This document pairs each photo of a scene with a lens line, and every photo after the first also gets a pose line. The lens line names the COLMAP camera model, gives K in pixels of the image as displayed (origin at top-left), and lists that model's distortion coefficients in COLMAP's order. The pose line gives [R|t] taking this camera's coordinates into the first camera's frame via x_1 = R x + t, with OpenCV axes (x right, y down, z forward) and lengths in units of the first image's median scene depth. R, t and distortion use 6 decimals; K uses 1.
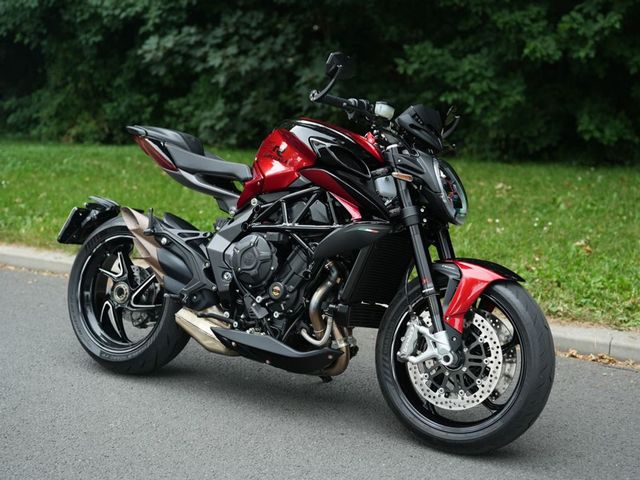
lens RADIAL K [[995.1, 0, 320.7], [0, 995.1, 241.5], [0, 0, 1]] dist [0.045258, 0.000000]
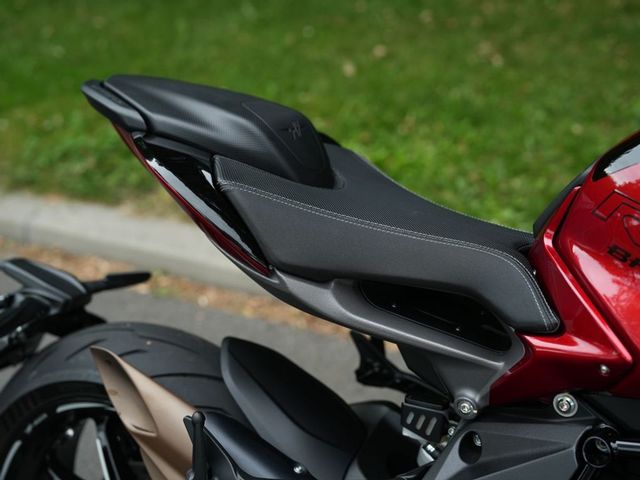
lens RADIAL K [[995.1, 0, 321.1], [0, 995.1, 236.0], [0, 0, 1]] dist [0.045258, 0.000000]
pose [[0.997947, -0.059674, 0.023245, -0.141685], [0.051874, 0.966063, 0.253045, -0.164074], [-0.037556, -0.251320, 0.967175, 0.746804]]
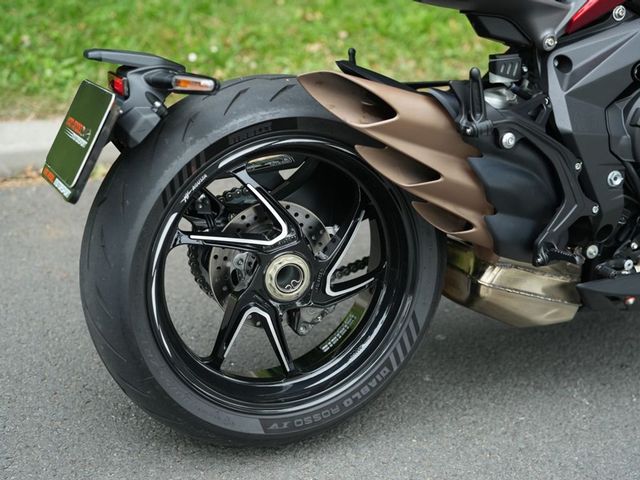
lens RADIAL K [[995.1, 0, 324.1], [0, 995.1, 240.8], [0, 0, 1]] dist [0.045258, 0.000000]
pose [[0.560737, -0.336907, 0.756352, -0.554861], [0.063740, 0.928328, 0.366257, -0.125703], [-0.825537, -0.157164, 0.542022, 0.846892]]
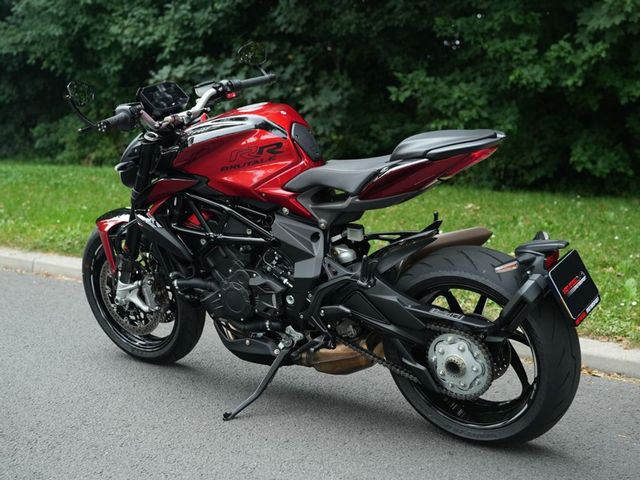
lens RADIAL K [[995.1, 0, 310.3], [0, 995.1, 251.9], [0, 0, 1]] dist [0.045258, 0.000000]
pose [[0.996076, 0.031710, -0.082622, 0.224500], [-0.034929, 0.998674, -0.037814, 0.071871], [0.081313, 0.040551, 0.995863, -0.030433]]
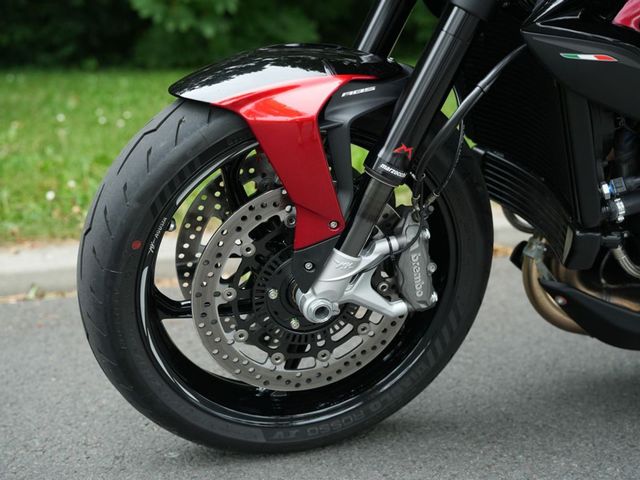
lens RADIAL K [[995.1, 0, 326.1], [0, 995.1, 240.1], [0, 0, 1]] dist [0.045258, 0.000000]
pose [[0.653830, -0.185500, 0.733550, -0.338925], [0.157217, 0.981630, 0.108104, 0.023564], [-0.740128, 0.044645, 0.670983, 0.762827]]
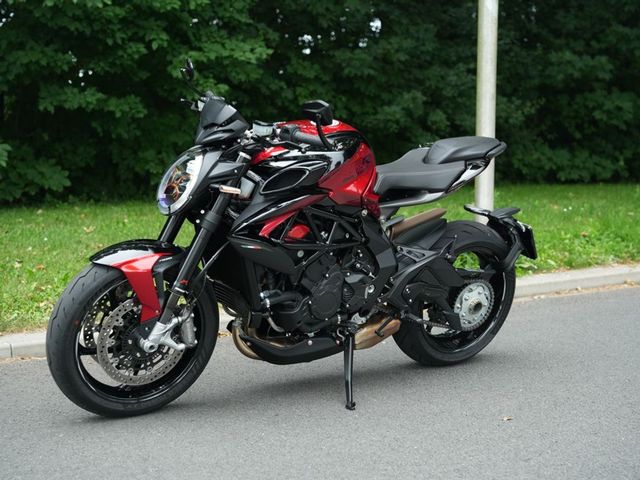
lens RADIAL K [[995.1, 0, 321.9], [0, 995.1, 251.0], [0, 0, 1]] dist [0.045258, 0.000000]
pose [[0.421521, -0.113130, 0.899734, -0.831592], [0.165651, 0.985099, 0.046257, -0.015153], [-0.891560, 0.129544, 0.433980, 0.458999]]
